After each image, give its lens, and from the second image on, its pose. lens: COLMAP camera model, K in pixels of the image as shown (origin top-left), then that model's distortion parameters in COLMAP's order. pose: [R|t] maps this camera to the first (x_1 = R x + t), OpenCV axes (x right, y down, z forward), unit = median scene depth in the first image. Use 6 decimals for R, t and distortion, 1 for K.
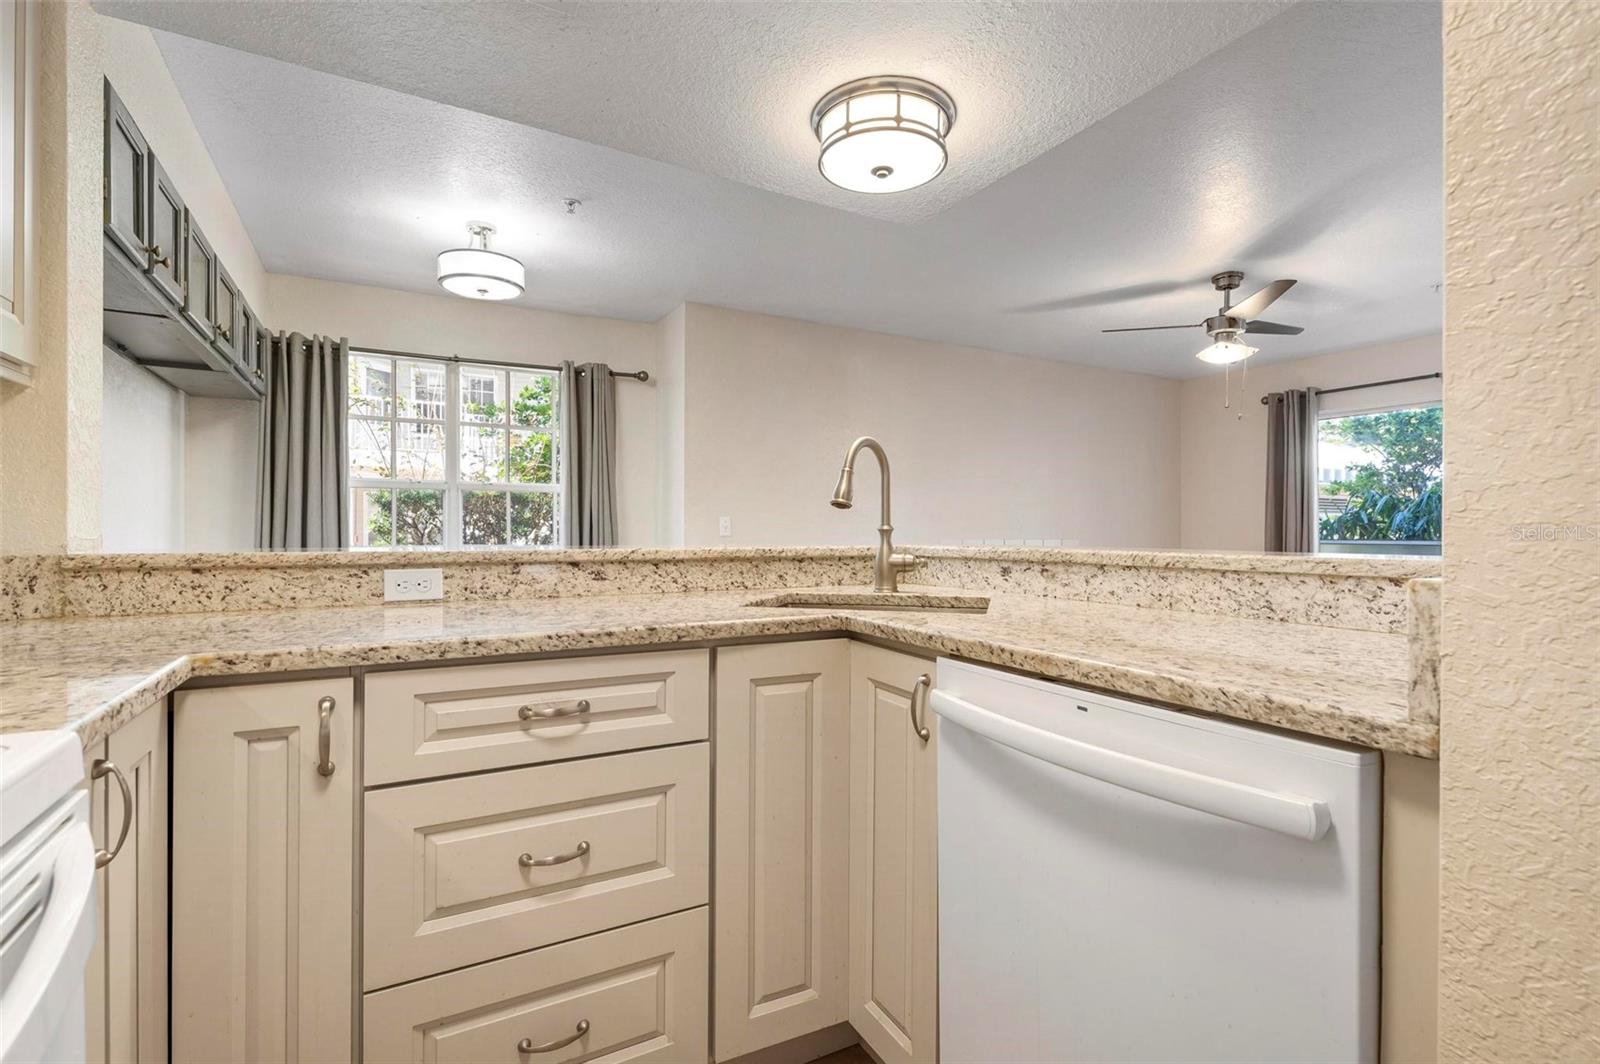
lens RADIAL K [[745.7, 0, 806.1], [0, 745.7, 535.3], [0, 0, 1]] dist [0.004323, 0.000187]
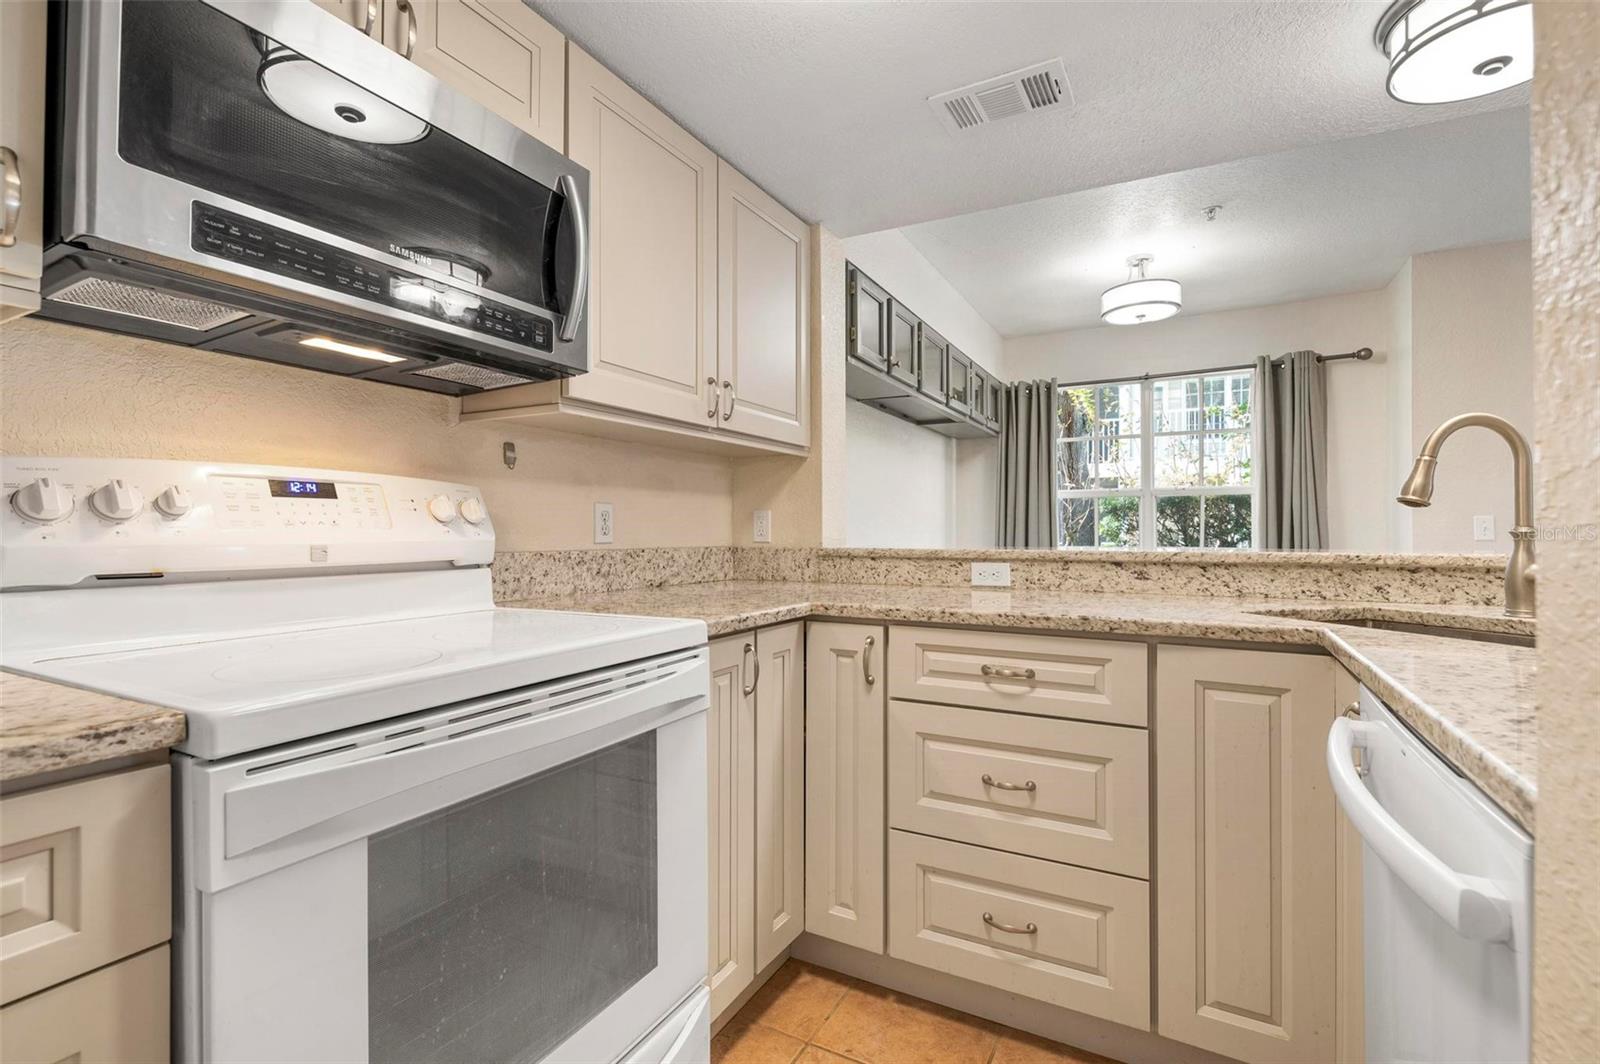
lens RADIAL K [[719.6, 0, 800.0], [0, 719.6, 532.0], [0, 0, 1]] dist [-0.000178, -0.000410]
pose [[0.542457, -0.002264, -0.840080, 0.346294], [-0.003976, 0.999978, -0.005263, -0.002022], [0.840074, 0.006195, 0.542436, 0.006340]]
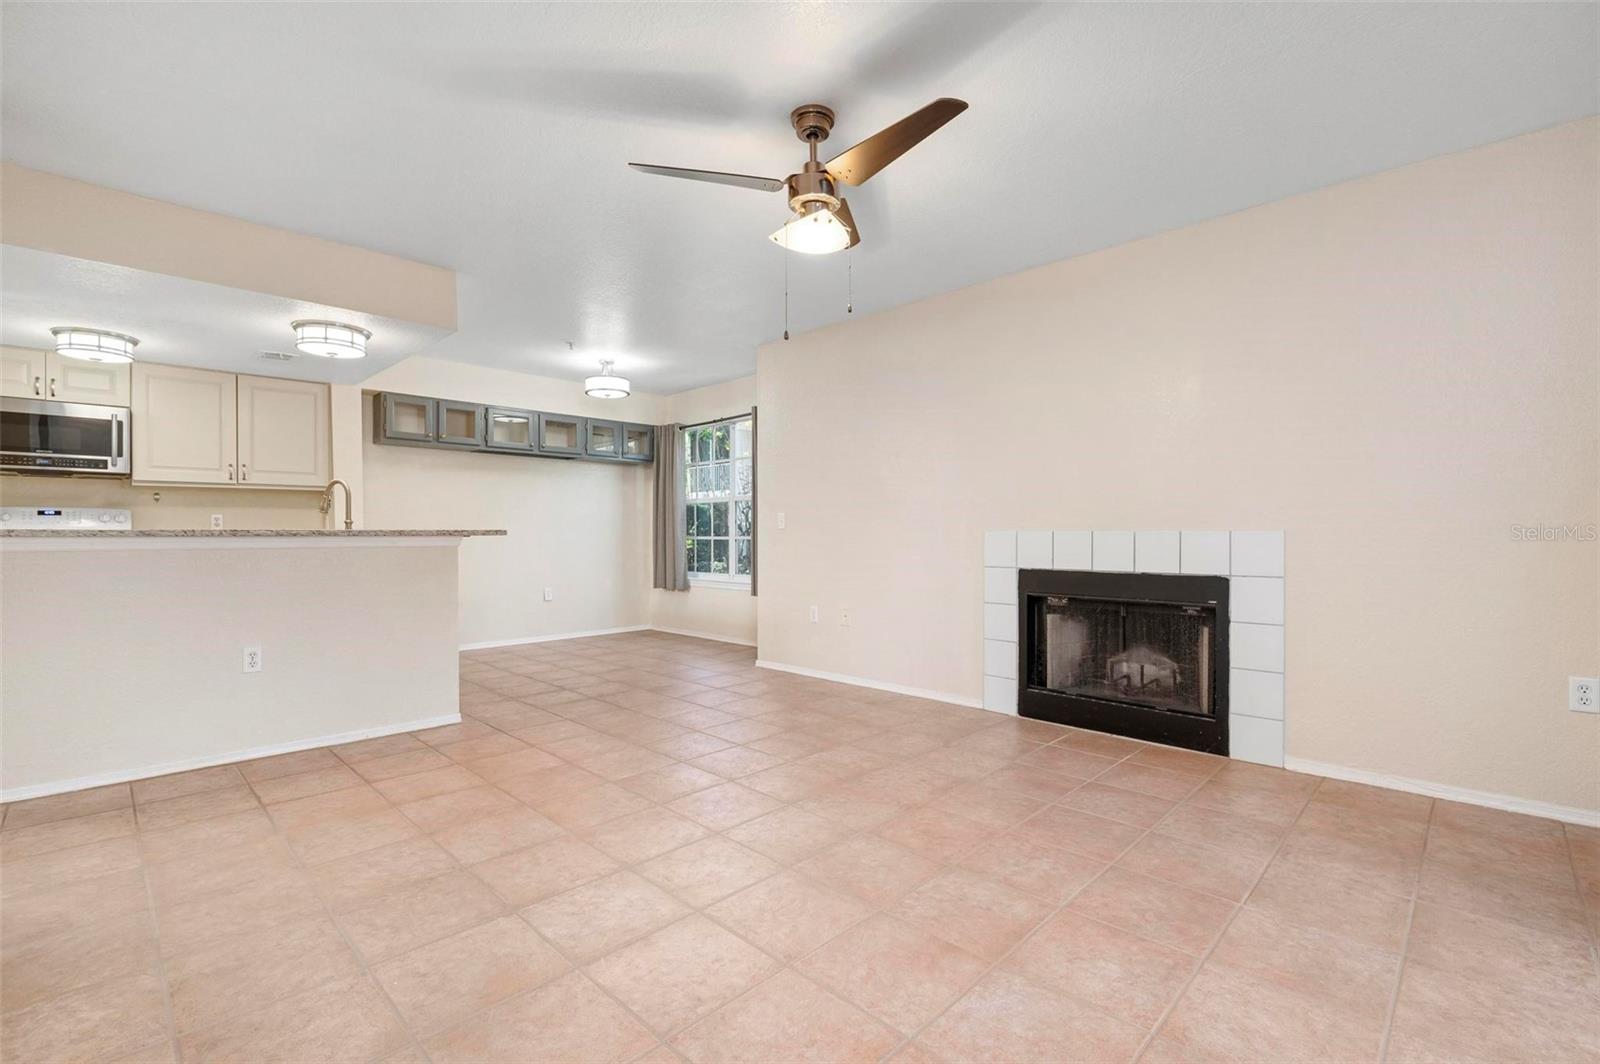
lens RADIAL K [[717.0, 0, 794.2], [0, 717.0, 536.5], [0, 0, 1]] dist [-0.016007, 0.000045]
pose [[0.273143, -0.001060, -0.961973, 2.552528], [-0.003347, 0.999992, -0.002052, 0.034839], [0.961968, 0.003780, 0.273137, 1.802164]]
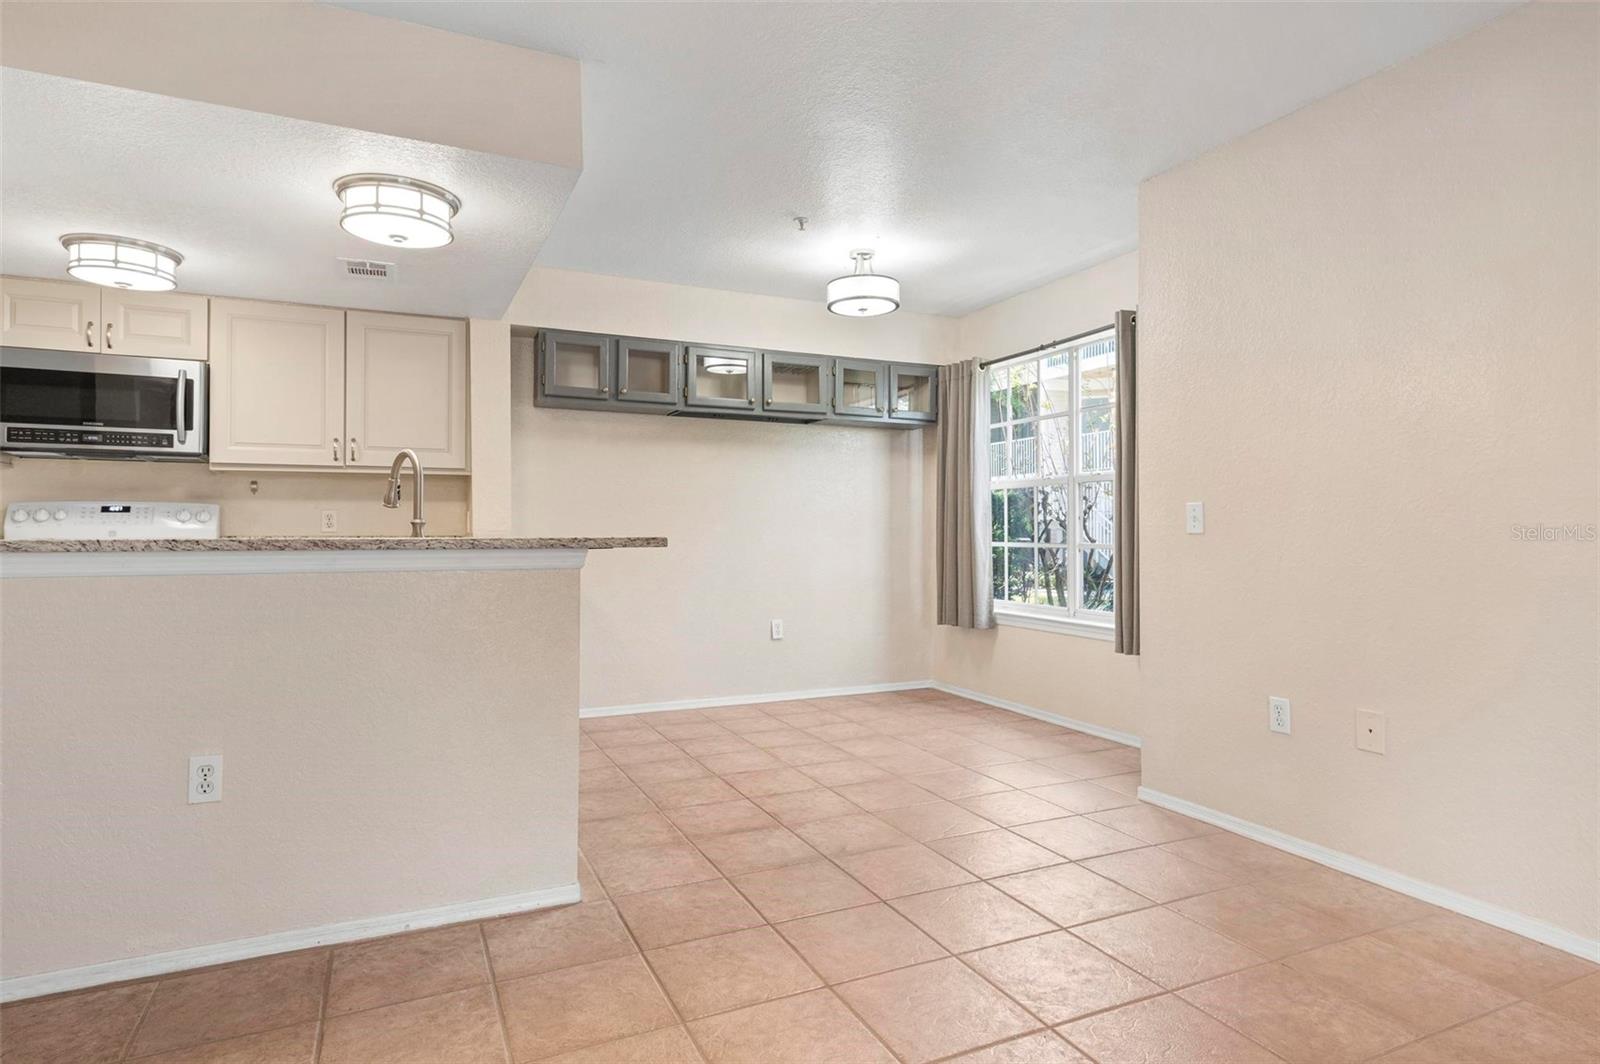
lens RADIAL K [[868.8, 0, 783.6], [0, 868.8, 521.2], [0, 0, 1]] dist [0.025372, -0.000457]
pose [[-0.087027, -0.014697, -0.996098, 1.579258], [-0.007901, 0.999870, -0.014063, 0.004867], [0.996175, 0.006647, -0.087132, 1.866633]]
